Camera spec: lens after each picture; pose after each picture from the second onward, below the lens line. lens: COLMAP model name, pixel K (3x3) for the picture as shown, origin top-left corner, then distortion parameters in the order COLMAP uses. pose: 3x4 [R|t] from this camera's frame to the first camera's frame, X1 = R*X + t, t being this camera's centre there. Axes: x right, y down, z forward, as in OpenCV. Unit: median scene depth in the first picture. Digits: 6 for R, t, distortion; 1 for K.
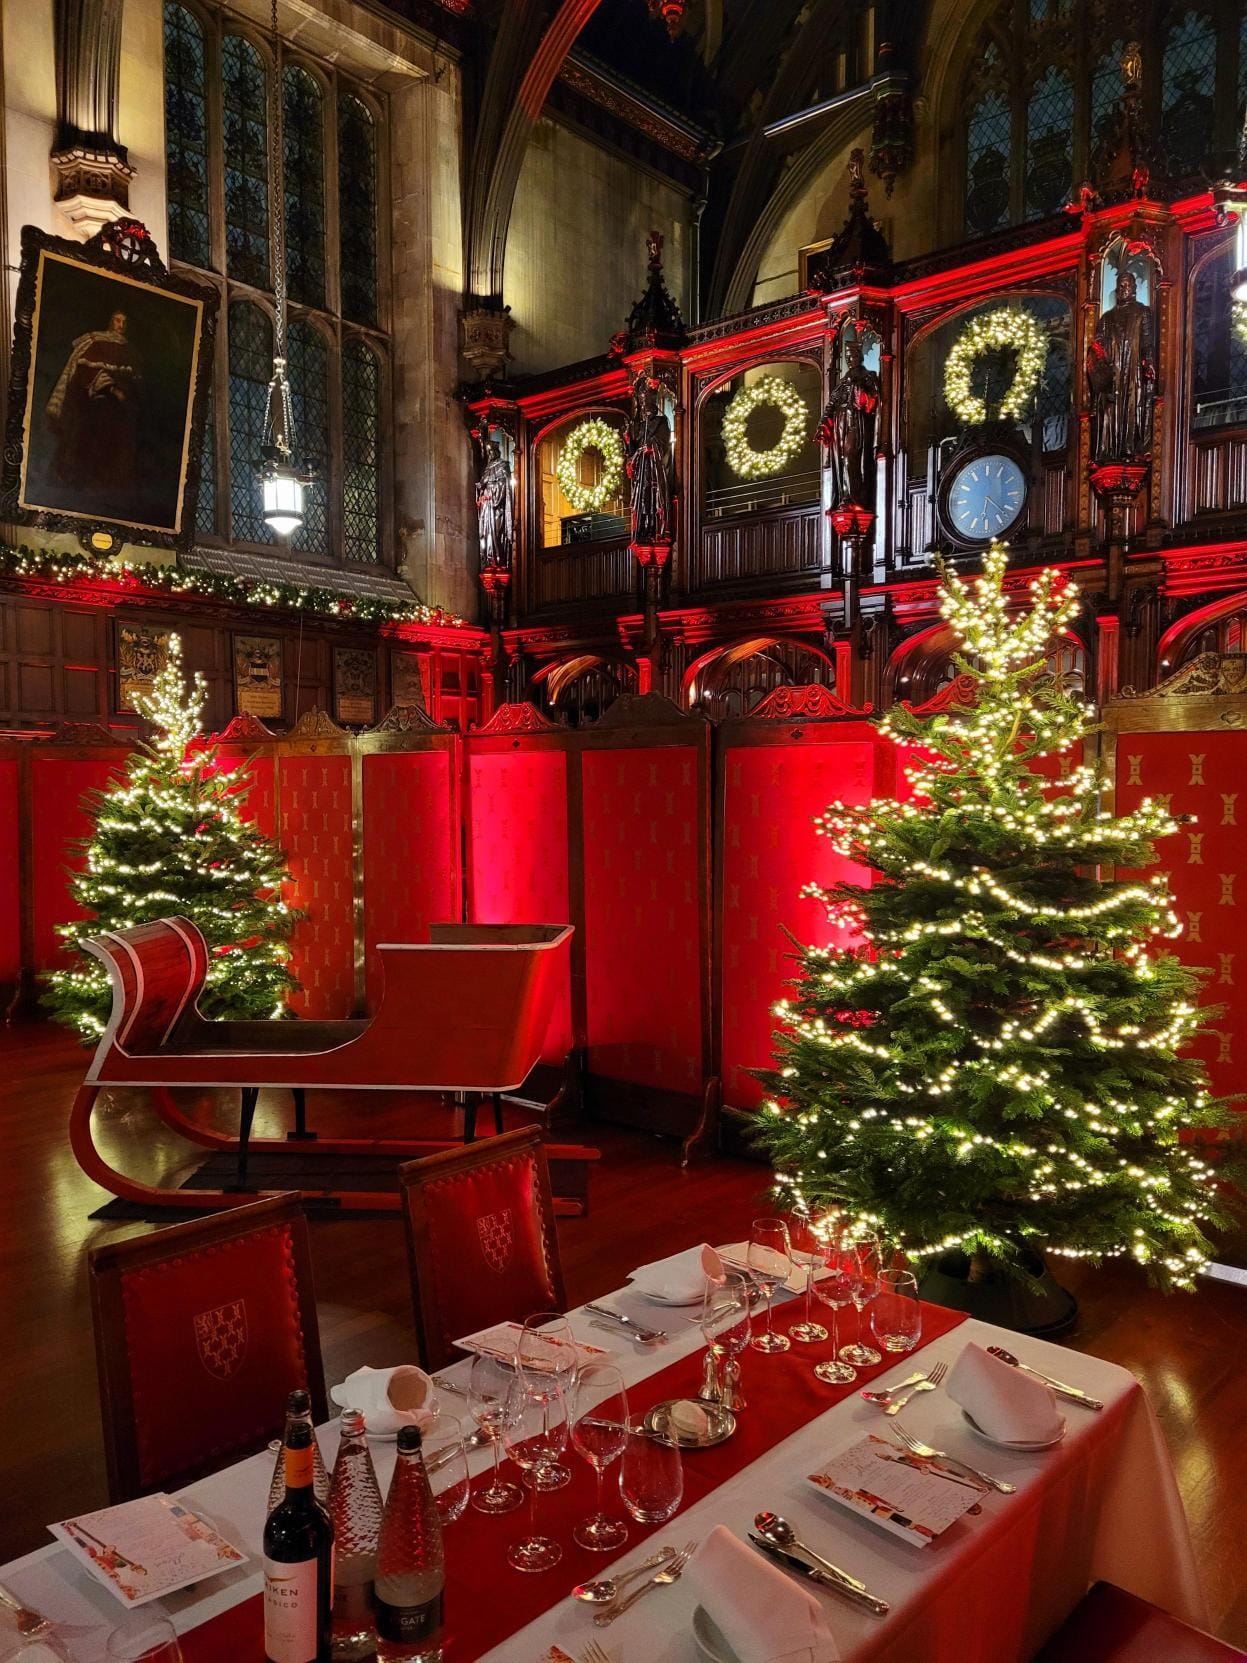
lens RADIAL K [[1242.0, 0, 623.1], [0, 1242.0, 866.8], [0, 0, 1]] dist [0.047406, -0.034162]
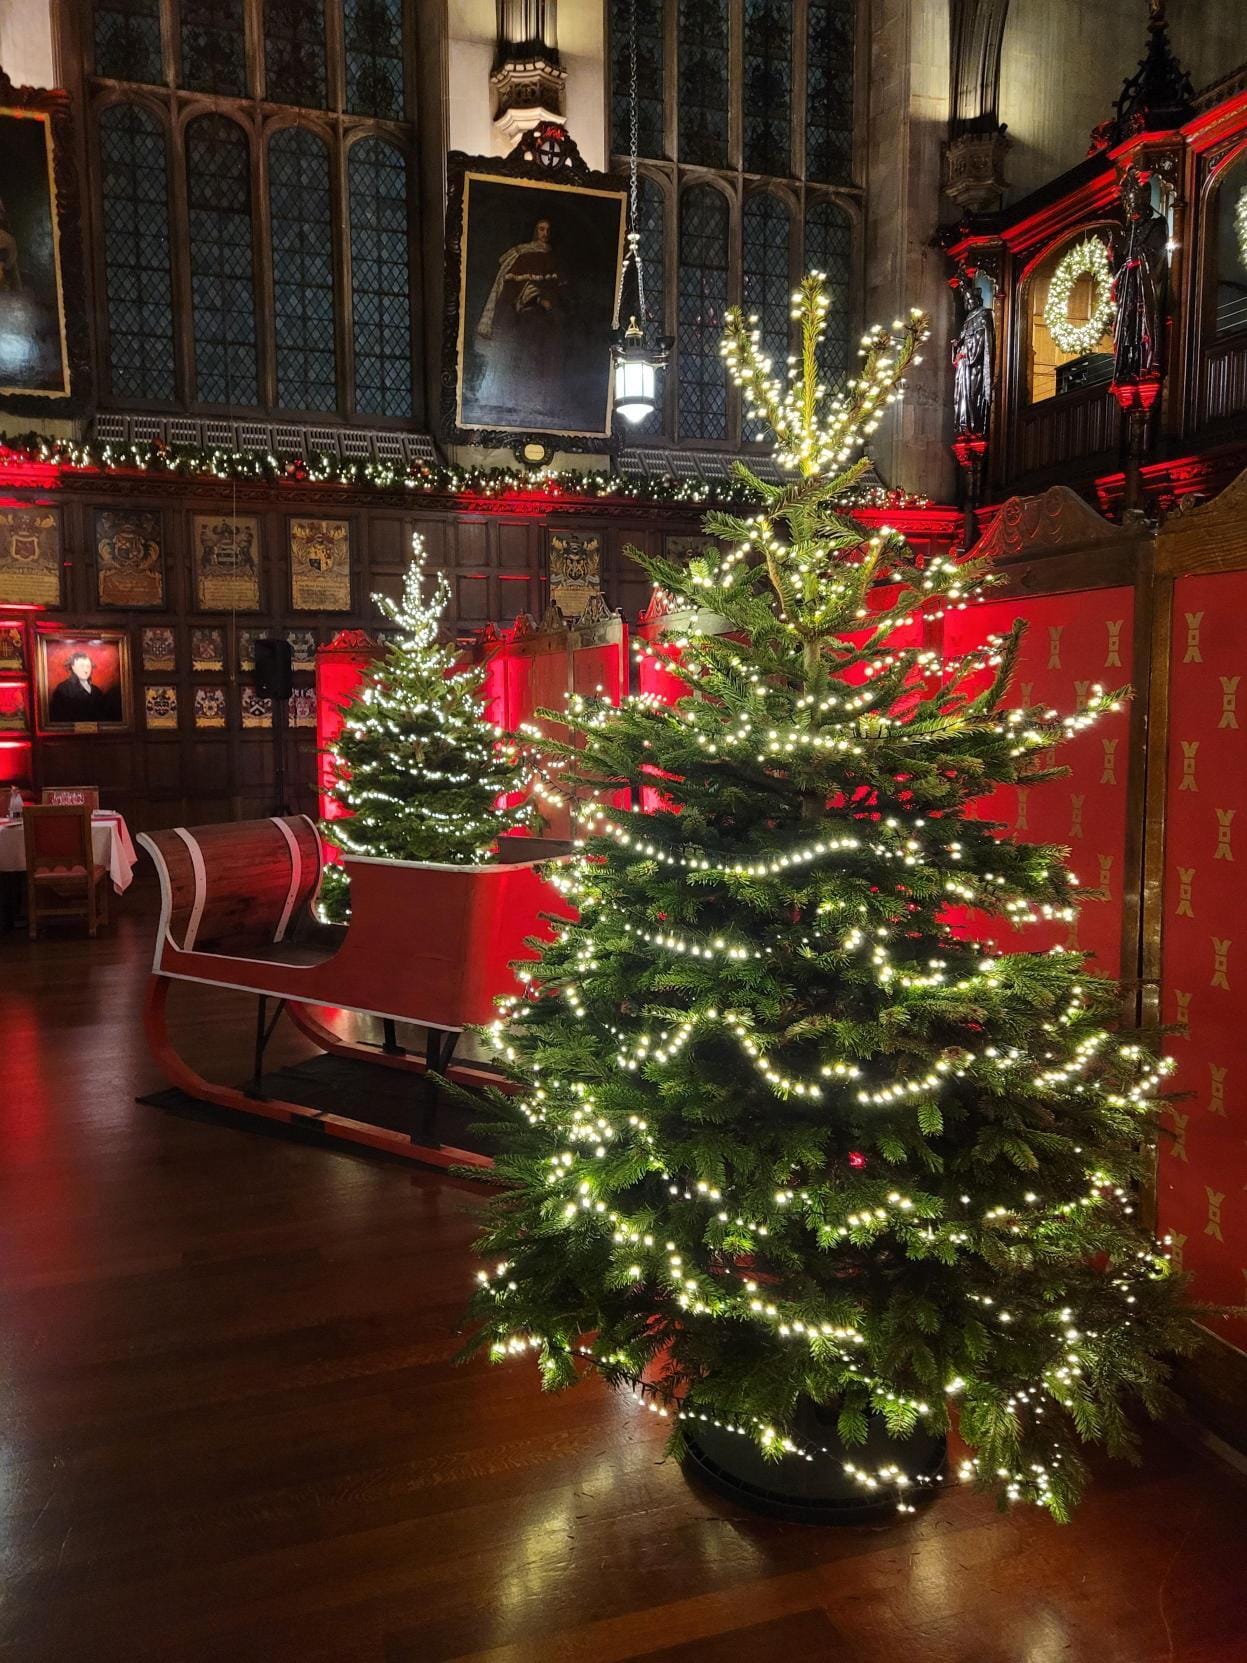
lens RADIAL K [[1242.0, 0, 594.6], [0, 1242.0, 843.9], [0, 0, 1]] dist [0.047406, -0.034162]
pose [[0.863667, 0.054209, -0.501139, 0.154306], [-0.025324, 0.997611, 0.064270, -0.003427], [0.503426, -0.042817, 0.862977, 0.111387]]
